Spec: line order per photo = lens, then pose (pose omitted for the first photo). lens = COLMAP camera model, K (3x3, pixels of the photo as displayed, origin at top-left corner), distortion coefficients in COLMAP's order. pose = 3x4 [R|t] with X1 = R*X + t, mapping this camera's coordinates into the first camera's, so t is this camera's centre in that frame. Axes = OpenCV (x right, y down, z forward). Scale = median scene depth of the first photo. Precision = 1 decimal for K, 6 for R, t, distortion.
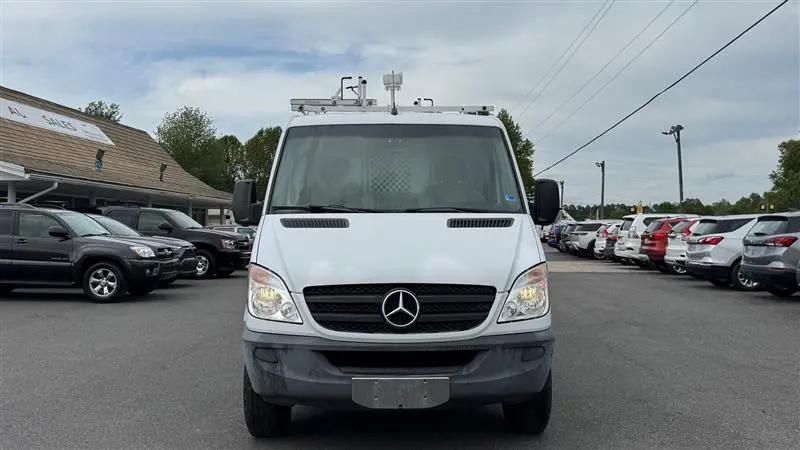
lens RADIAL K [[750.8, 0, 405.1], [0, 750.8, 224.3], [0, 0, 1]] dist [0.172616, -0.401756]
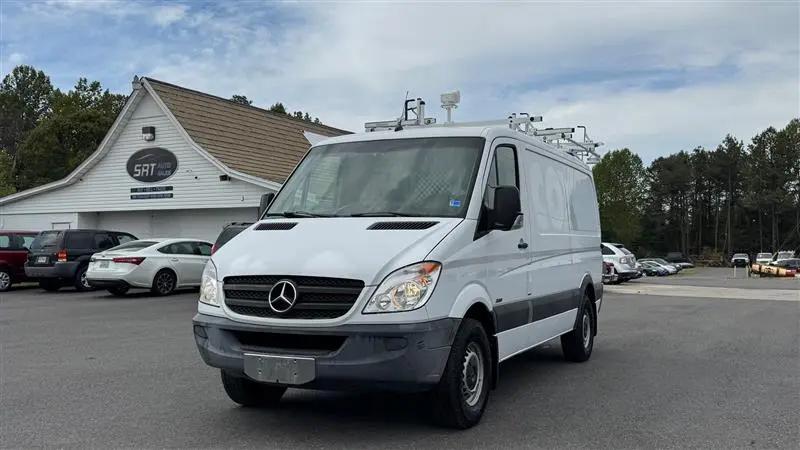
lens RADIAL K [[750.8, 0, 405.1], [0, 750.8, 224.3], [0, 0, 1]] dist [0.172616, -0.401756]
pose [[0.891810, -0.004197, -0.452391, 0.211395], [-0.010783, 0.999476, -0.030529, 0.010266], [0.452282, 0.032104, 0.891297, 0.013172]]
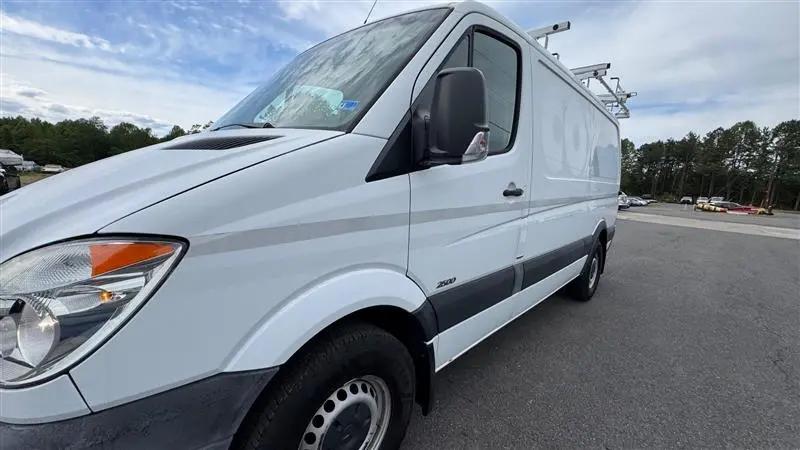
lens RADIAL K [[319.1, 0, 402.8], [0, 319.1, 223.8], [0, 0, 1]] dist [-0.002018, -0.000031]
pose [[0.711582, 0.140686, -0.688374, 0.127863], [-0.058811, 0.988236, 0.141176, 0.005188], [0.700138, -0.059974, 0.711484, 0.330219]]
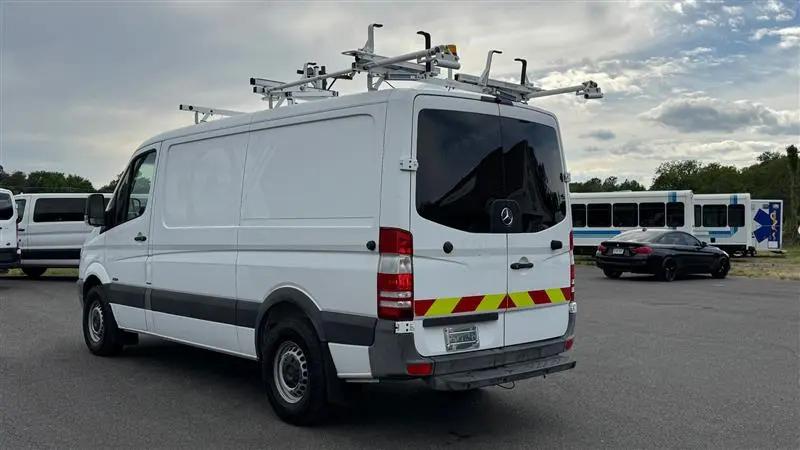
lens RADIAL K [[750.8, 0, 405.1], [0, 750.8, 224.3], [0, 0, 1]] dist [0.172616, -0.401756]
pose [[-0.762059, 0.000005, -0.647508, 0.271882], [-0.003053, 0.999989, 0.003601, -0.004130], [0.647500, 0.004721, -0.762050, 0.993121]]
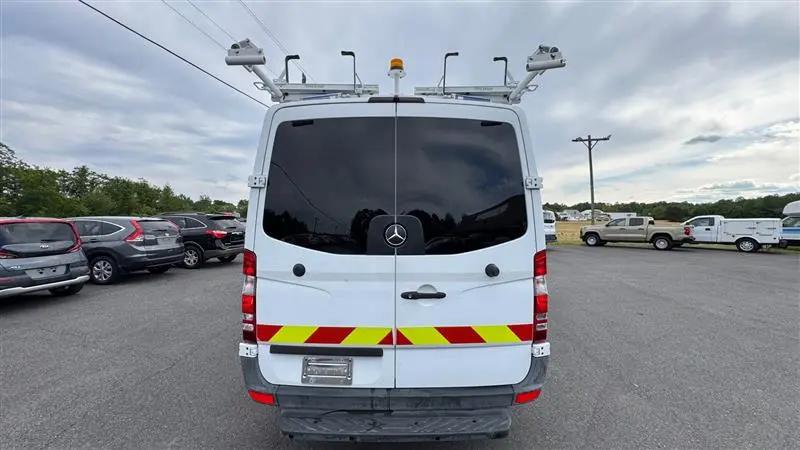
lens RADIAL K [[320.3, 0, 401.8], [0, 320.3, 223.8], [0, 0, 1]] dist [-0.002804, -0.000024]
pose [[-0.999550, 0.001319, 0.029984, -0.023468], [0.001668, 0.999931, 0.011602, -0.013232], [-0.029967, 0.011646, -0.999483, 0.869423]]
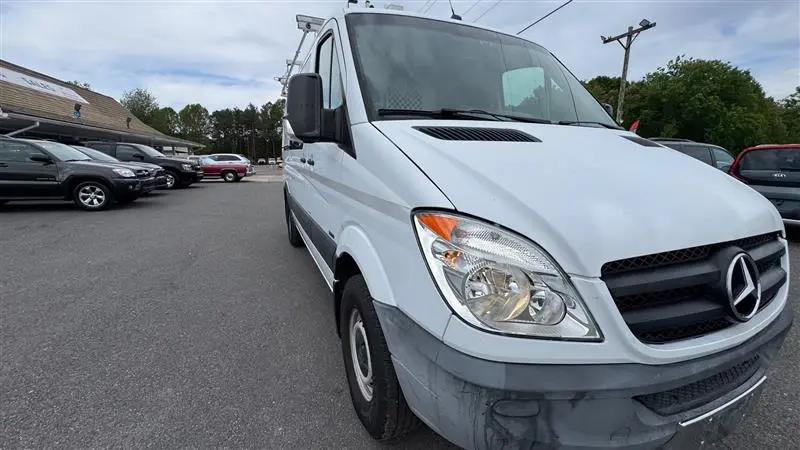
lens RADIAL K [[320.3, 0, 401.8], [0, 320.3, 223.8], [0, 0, 1]] dist [-0.002804, -0.000024]
pose [[0.927091, -0.065831, 0.369009, -0.099245], [-0.009560, 0.979984, 0.198845, 0.006756], [-0.374713, -0.187875, 0.907906, 0.272066]]
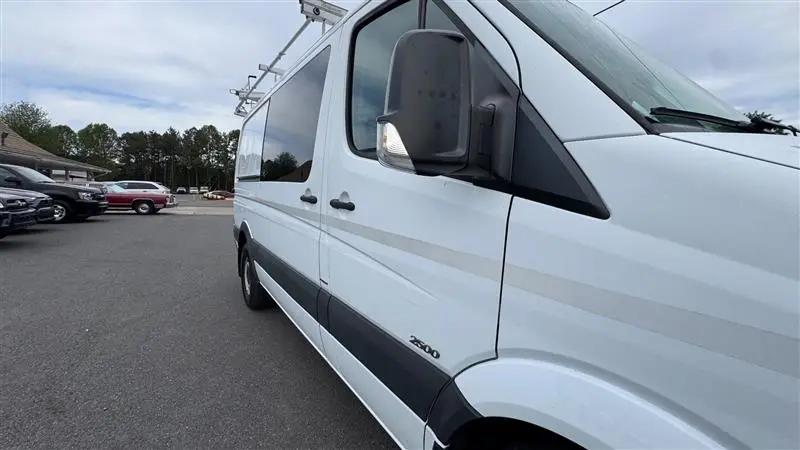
lens RADIAL K [[320.3, 0, 401.8], [0, 320.3, 223.8], [0, 0, 1]] dist [-0.002804, -0.000024]
pose [[0.834663, -0.020937, 0.550363, -0.121090], [-0.036238, 0.995024, 0.092809, 0.004710], [-0.549567, -0.097408, 0.829751, 0.355719]]
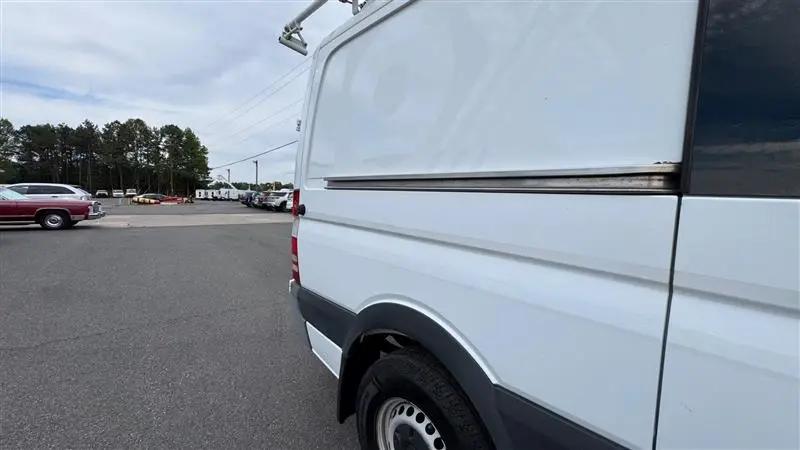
lens RADIAL K [[320.3, 0, 401.8], [0, 320.3, 223.8], [0, 0, 1]] dist [-0.002804, -0.000024]
pose [[0.741653, -0.039251, 0.669635, -0.144445], [-0.025779, 0.995881, 0.086925, 0.000821], [-0.670289, -0.081731, 0.737586, 0.583135]]
